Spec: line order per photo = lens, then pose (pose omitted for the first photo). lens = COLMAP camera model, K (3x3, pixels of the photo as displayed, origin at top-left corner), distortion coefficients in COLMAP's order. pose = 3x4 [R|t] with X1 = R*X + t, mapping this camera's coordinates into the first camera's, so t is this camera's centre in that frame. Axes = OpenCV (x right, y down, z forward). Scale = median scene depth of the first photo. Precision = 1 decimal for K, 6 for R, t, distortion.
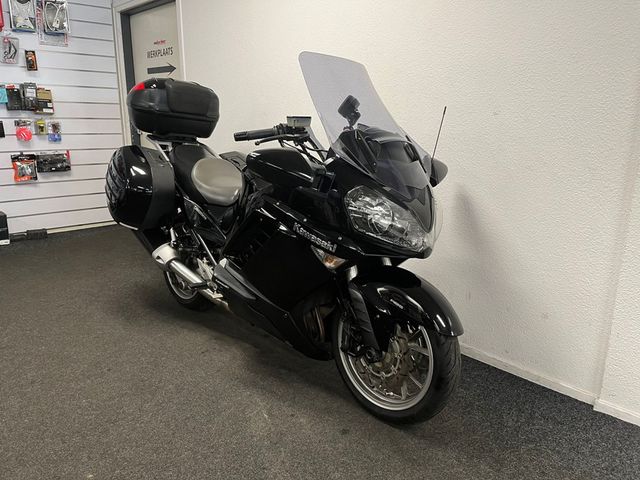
lens RADIAL K [[483.1, 0, 320.0], [0, 483.1, 240.0], [0, 0, 1]] dist [0.069695, -0.095136]
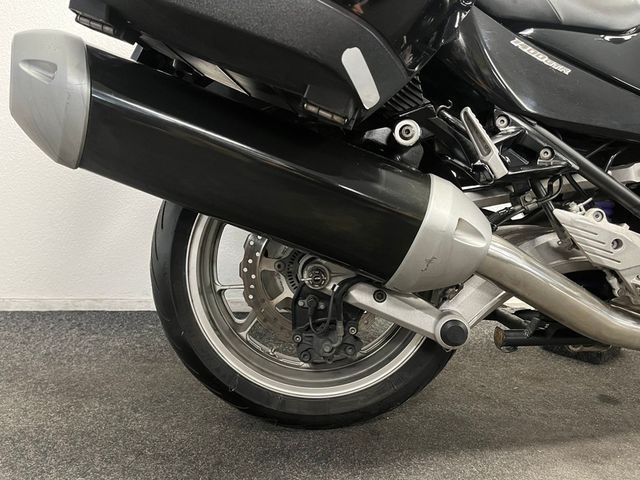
lens RADIAL K [[483.1, 0, 320.0], [0, 483.1, 240.0], [0, 0, 1]] dist [0.069695, -0.095136]
pose [[0.673628, -0.113077, 0.730369, -0.666774], [0.181562, 0.983262, -0.015227, 0.039920], [-0.716422, 0.142865, 0.682883, 1.073153]]
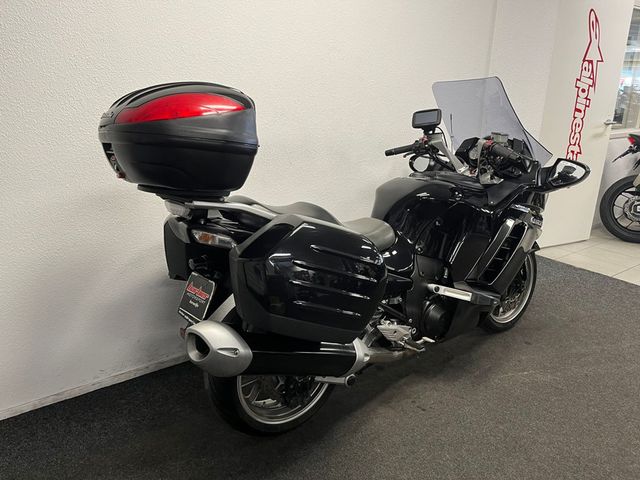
lens RADIAL K [[483.1, 0, 320.0], [0, 483.1, 240.0], [0, 0, 1]] dist [0.069695, -0.095136]
pose [[0.127864, -0.322905, 0.937754, -1.129592], [0.231968, 0.929027, 0.288271, -0.401777], [-0.964283, 0.180669, 0.193693, 1.084468]]
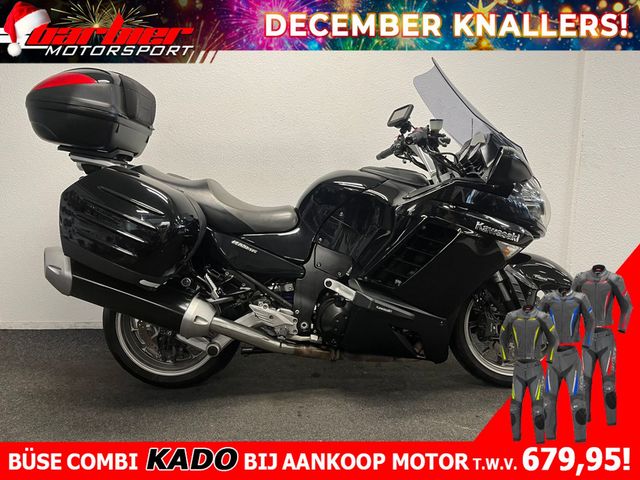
lens RADIAL K [[483.1, 0, 320.0], [0, 483.1, 240.0], [0, 0, 1]] dist [0.069695, -0.095136]
pose [[0.683352, -0.145409, 0.715462, -0.848709], [0.191993, 0.981265, 0.016054, -0.065407], [-0.704392, 0.126393, 0.698467, 0.434947]]
